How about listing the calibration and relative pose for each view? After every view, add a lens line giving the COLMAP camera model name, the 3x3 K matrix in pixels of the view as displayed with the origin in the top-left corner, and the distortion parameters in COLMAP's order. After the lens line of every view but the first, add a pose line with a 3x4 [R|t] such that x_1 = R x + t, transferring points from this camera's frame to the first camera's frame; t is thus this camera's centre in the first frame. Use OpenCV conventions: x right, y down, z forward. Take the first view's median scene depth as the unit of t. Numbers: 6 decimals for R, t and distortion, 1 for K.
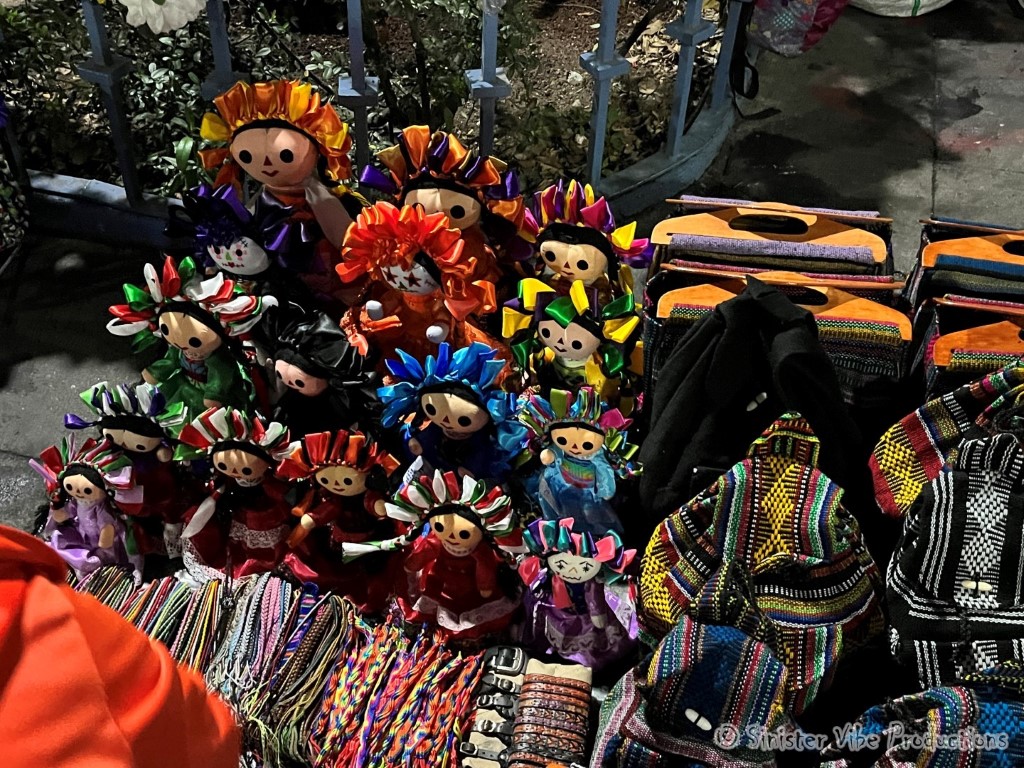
lens RADIAL K [[1117.8, 0, 512.0], [0, 1117.8, 384.0], [0, 0, 1]] dist [0.174828, -0.517632]
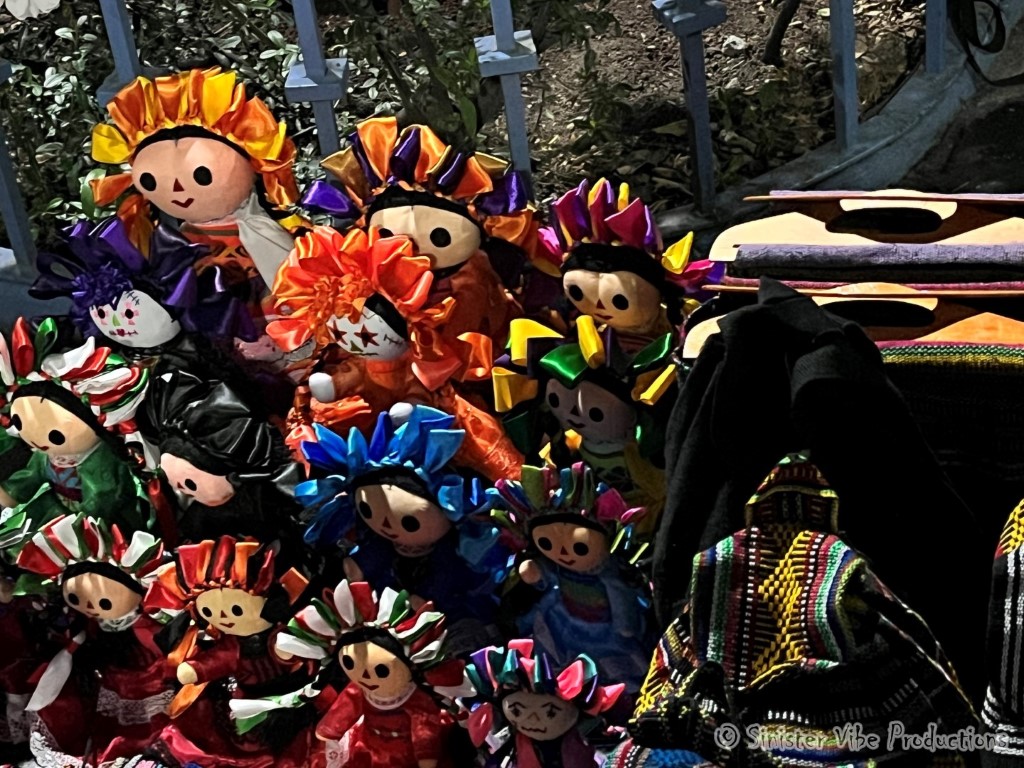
lens RADIAL K [[2165.4, 0, 512.0], [0, 2165.4, 384.0], [0, 0, 1]] dist [0.200353, -0.479024]
pose [[0.980648, -0.050818, -0.189069, 0.265006], [0.024762, 0.990164, -0.137705, 0.128908], [0.194207, 0.130359, 0.972260, -0.278628]]
